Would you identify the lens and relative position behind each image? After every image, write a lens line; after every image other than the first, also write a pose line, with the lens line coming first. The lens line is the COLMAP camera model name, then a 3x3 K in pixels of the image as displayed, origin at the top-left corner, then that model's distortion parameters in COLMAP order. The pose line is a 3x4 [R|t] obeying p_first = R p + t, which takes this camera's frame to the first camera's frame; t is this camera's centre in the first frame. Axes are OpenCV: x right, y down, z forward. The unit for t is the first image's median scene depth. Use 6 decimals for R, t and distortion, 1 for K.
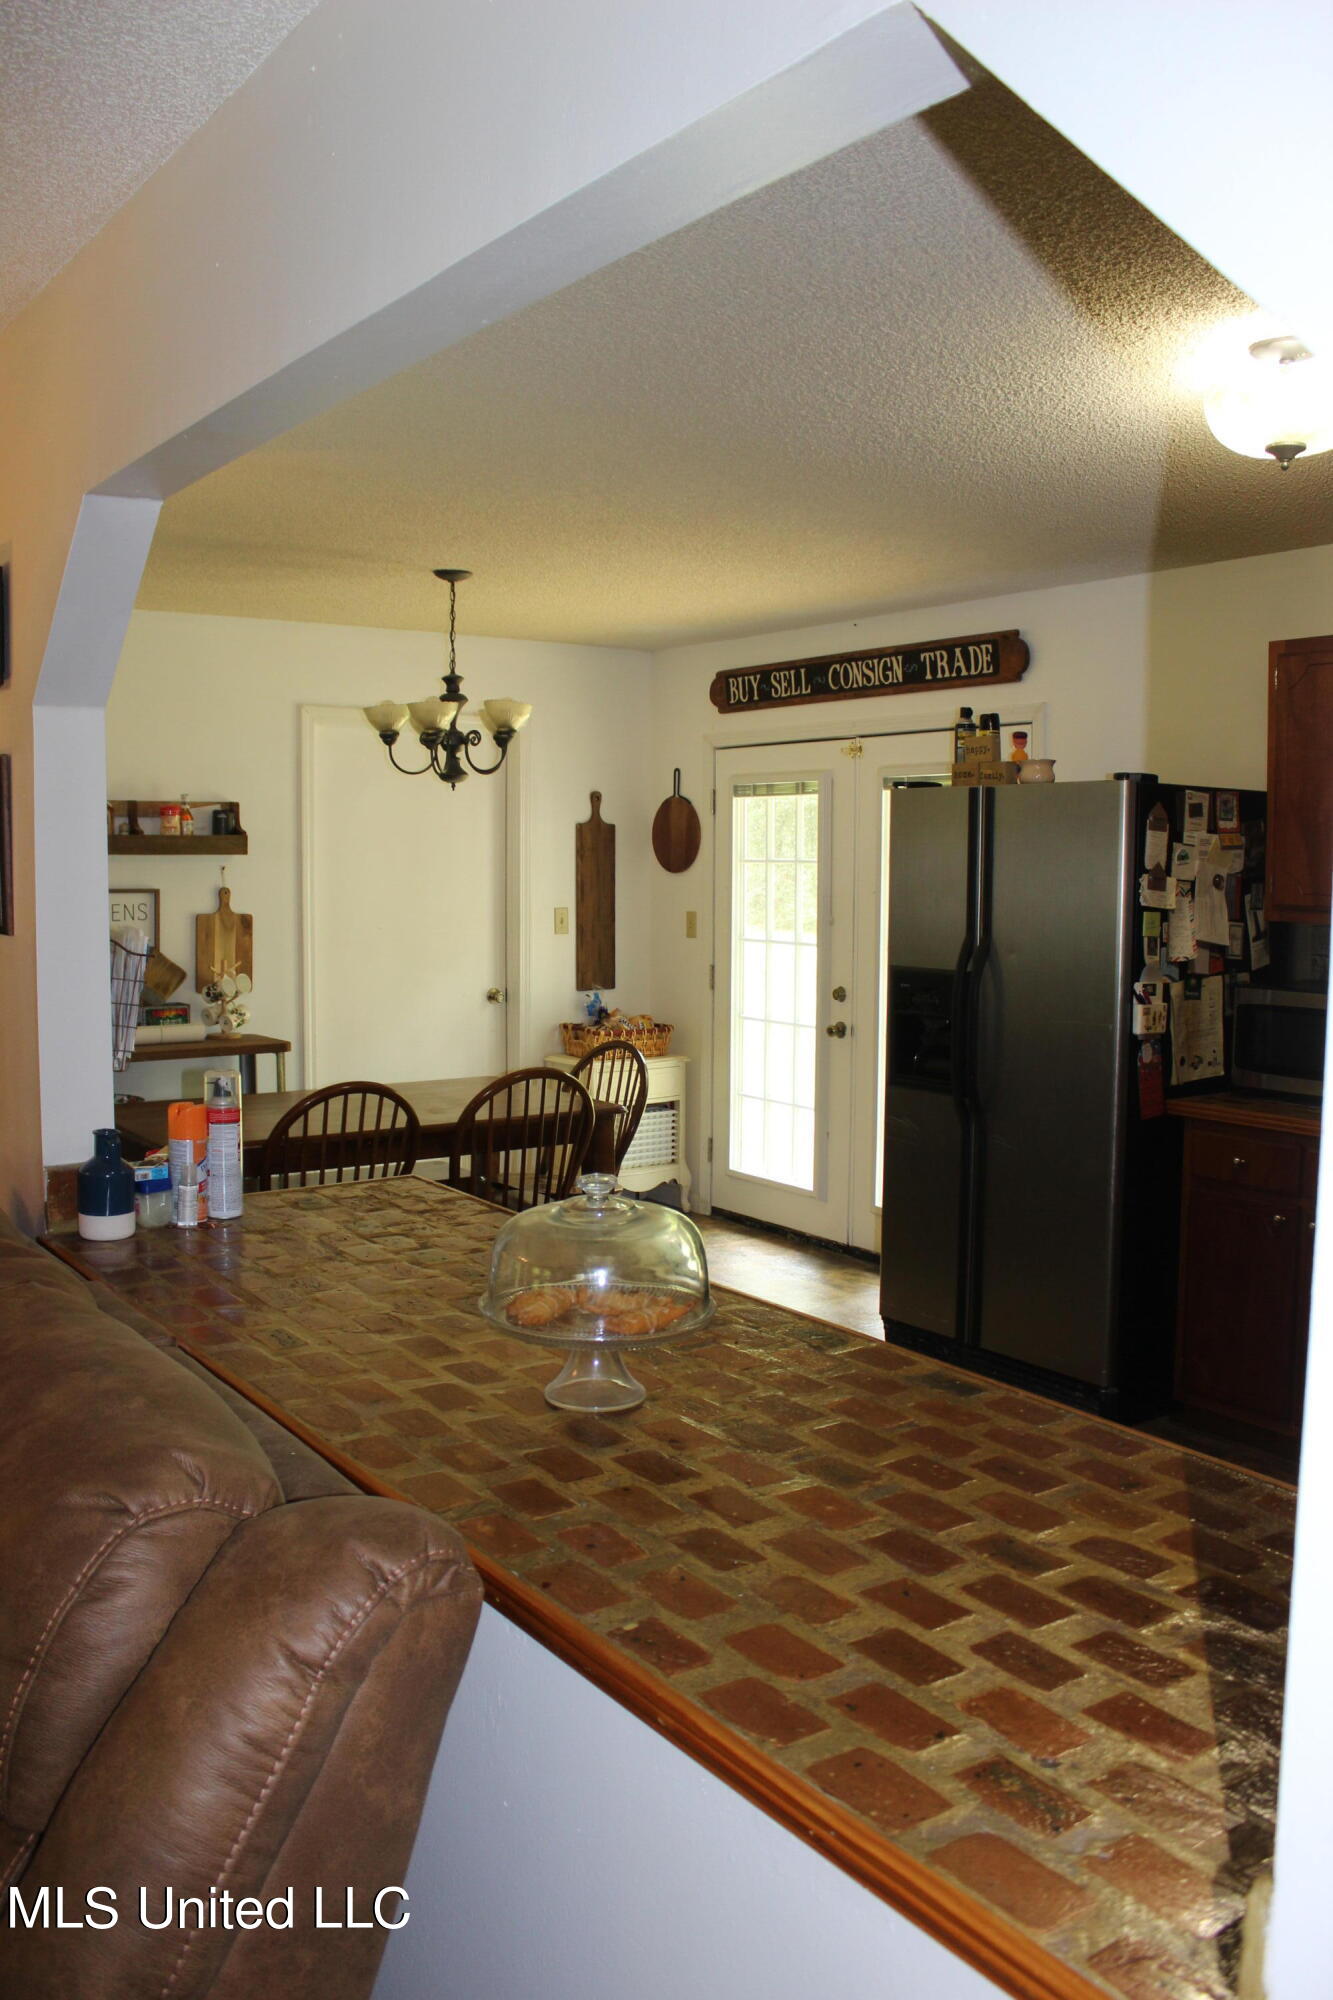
lens RADIAL K [[1640.3, 0, 638.0], [0, 1640.3, 994.5], [0, 0, 1]] dist [-0.192239, 0.178081]
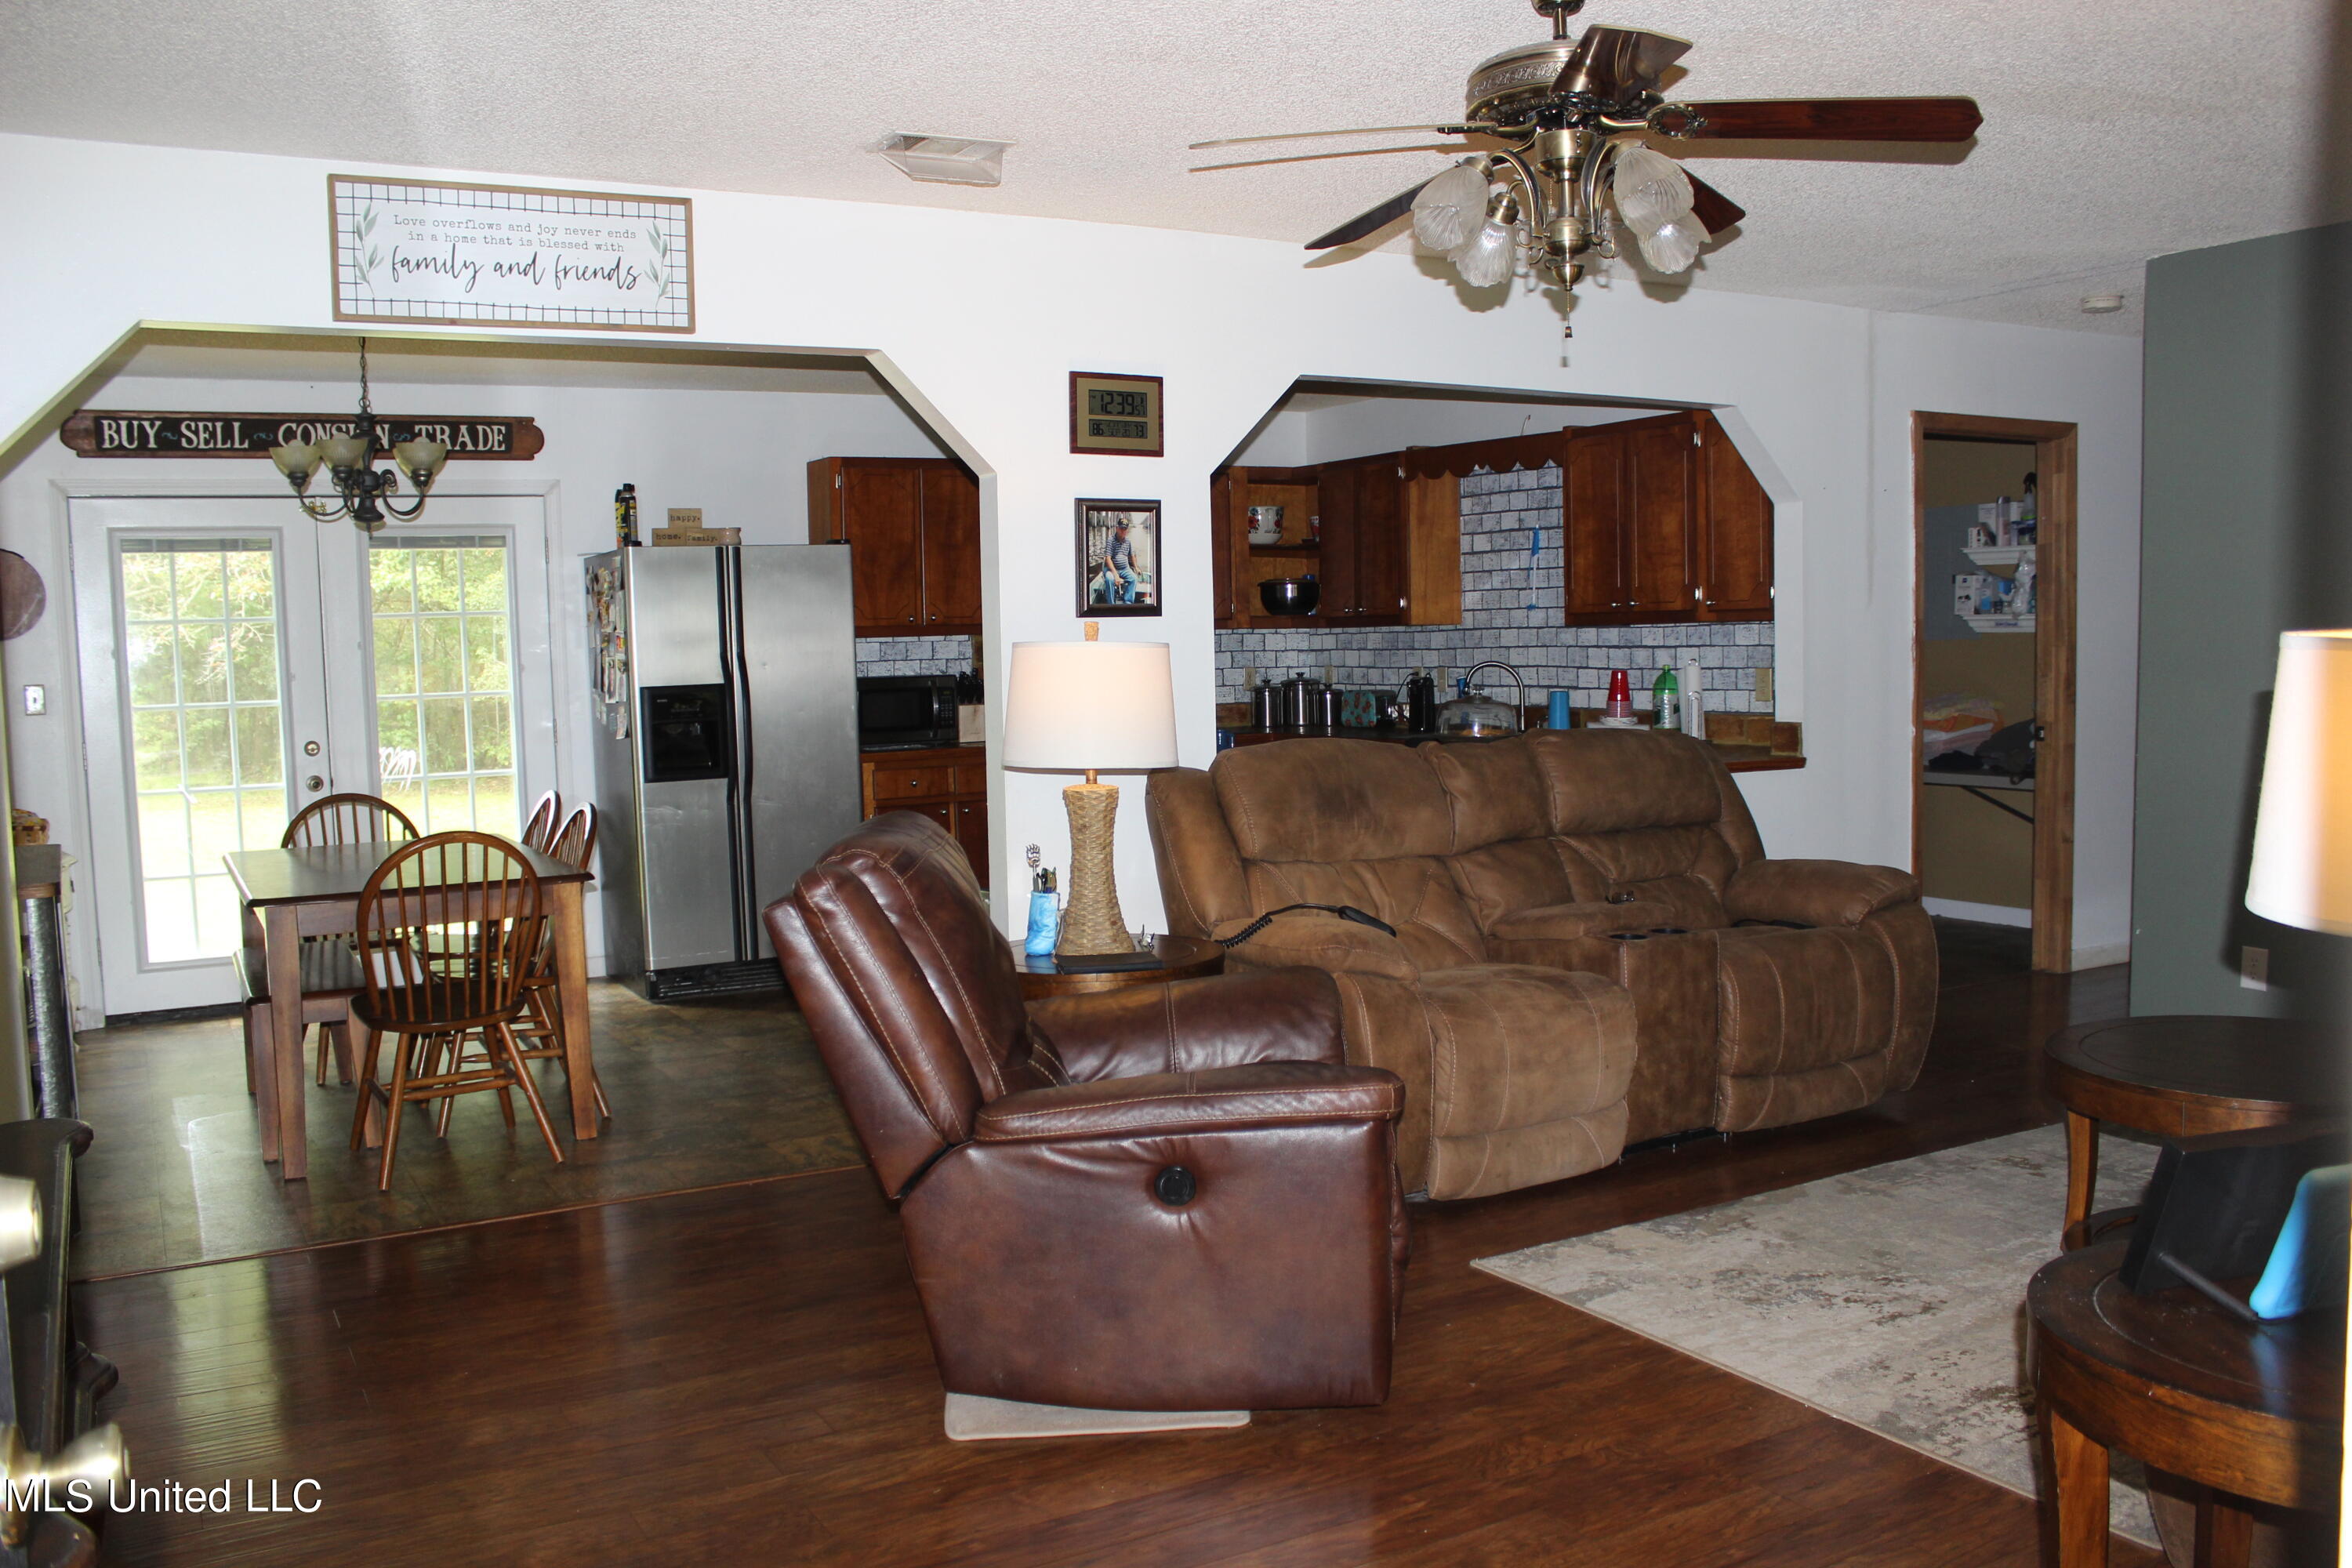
lens RADIAL K [[1927.4, 0, 1161.1], [0, 1927.4, 796.5], [0, 0, 1]] dist [-0.170221, 0.141765]
pose [[0.089113, -0.090455, 0.991906, -1.333357], [0.108491, 0.990824, 0.080610, -0.009614], [-0.990095, 0.100430, 0.098109, 0.495237]]
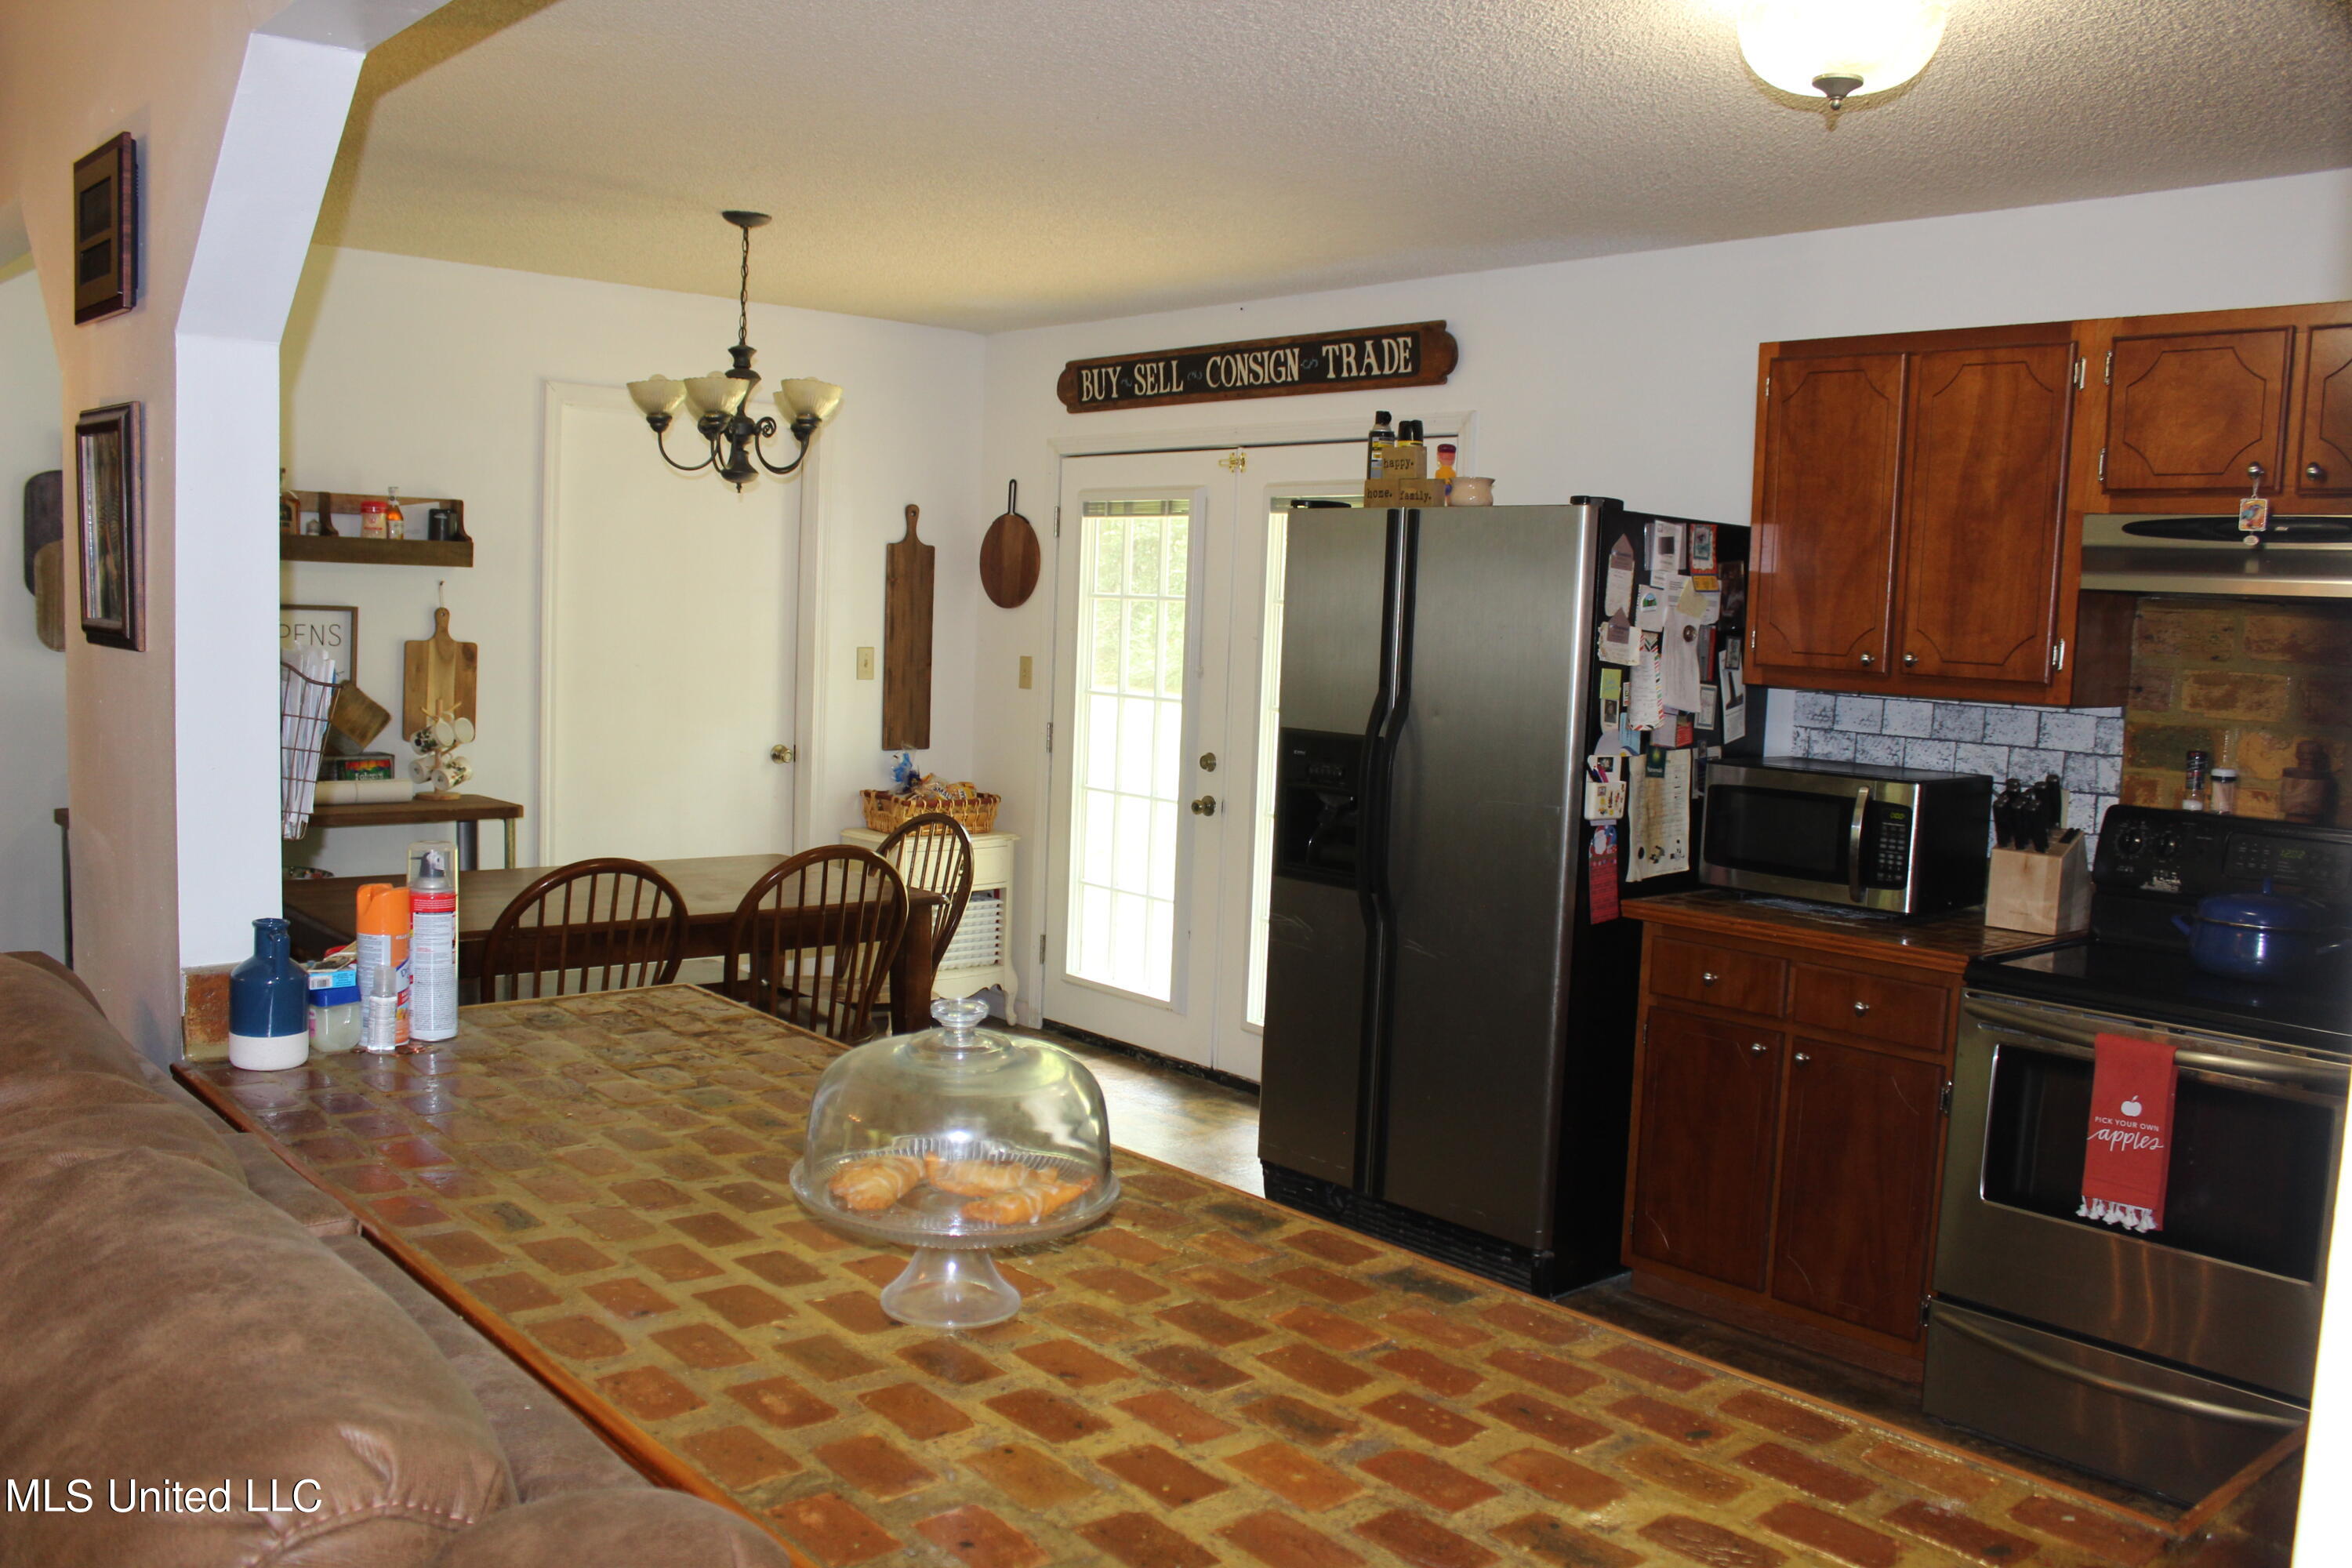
lens RADIAL K [[1935.6, 0, 1158.0], [0, 1935.6, 783.1], [0, 0, 1]] dist [-0.180346, 0.145935]
pose [[0.993332, 0.022565, 0.113055, -0.014480], [-0.023855, 0.999665, 0.010066, 0.001917], [-0.112790, -0.012696, 0.993538, 0.059465]]
